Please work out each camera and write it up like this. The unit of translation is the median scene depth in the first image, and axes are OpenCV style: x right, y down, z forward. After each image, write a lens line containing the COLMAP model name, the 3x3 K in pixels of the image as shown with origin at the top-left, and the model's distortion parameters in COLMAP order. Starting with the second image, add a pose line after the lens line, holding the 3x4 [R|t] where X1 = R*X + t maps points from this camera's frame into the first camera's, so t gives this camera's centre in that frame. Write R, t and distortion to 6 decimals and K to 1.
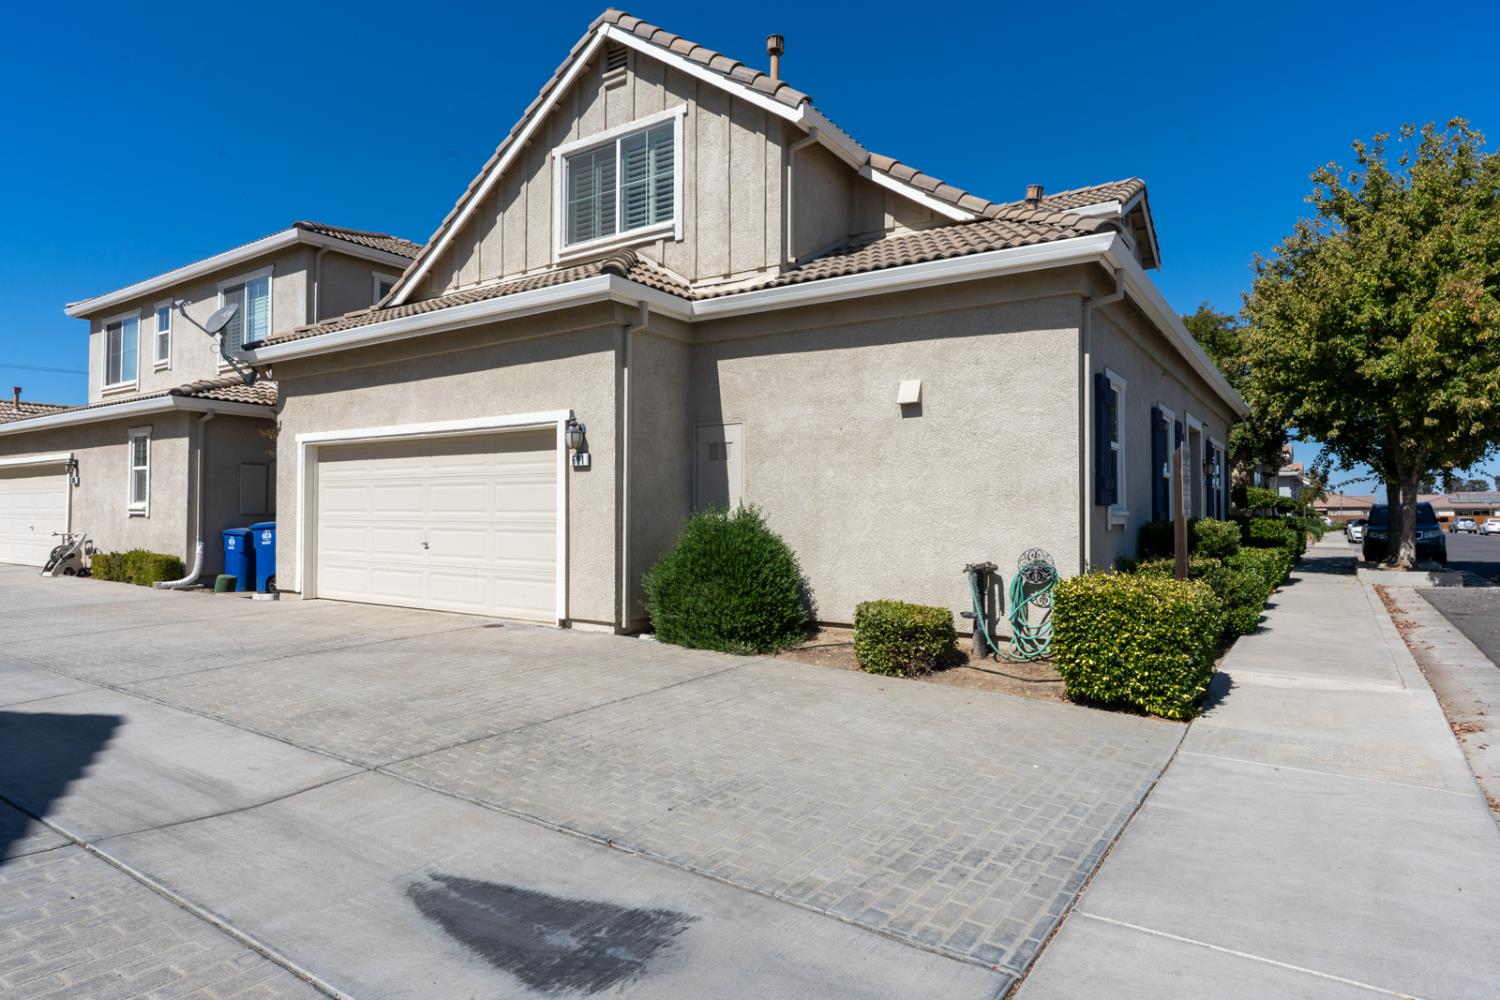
lens RADIAL K [[848.7, 0, 750.0], [0, 848.7, 500.0], [0, 0, 1]] dist [-0.005058, -0.000148]
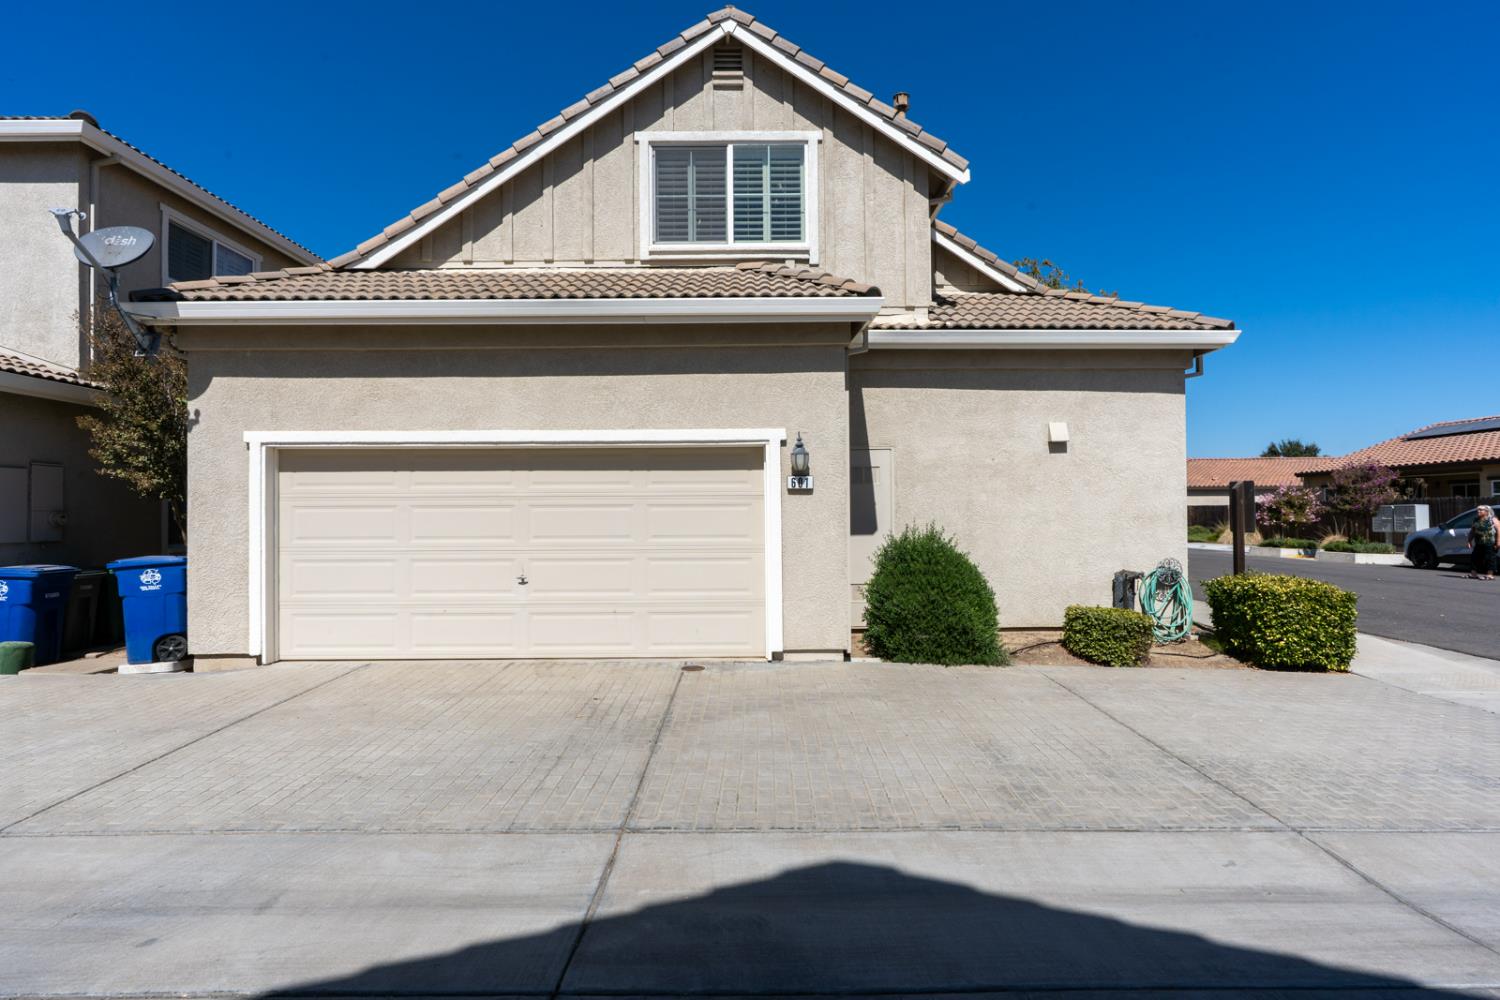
lens RADIAL K [[756.8, 0, 749.6], [0, 756.8, 503.1], [0, 0, 1]] dist [-0.006332, 0.000880]
pose [[0.823573, -0.002004, 0.567207, -0.659683], [-0.000493, 0.999991, 0.004249, -0.025226], [-0.567210, -0.003778, 0.823565, 0.299375]]
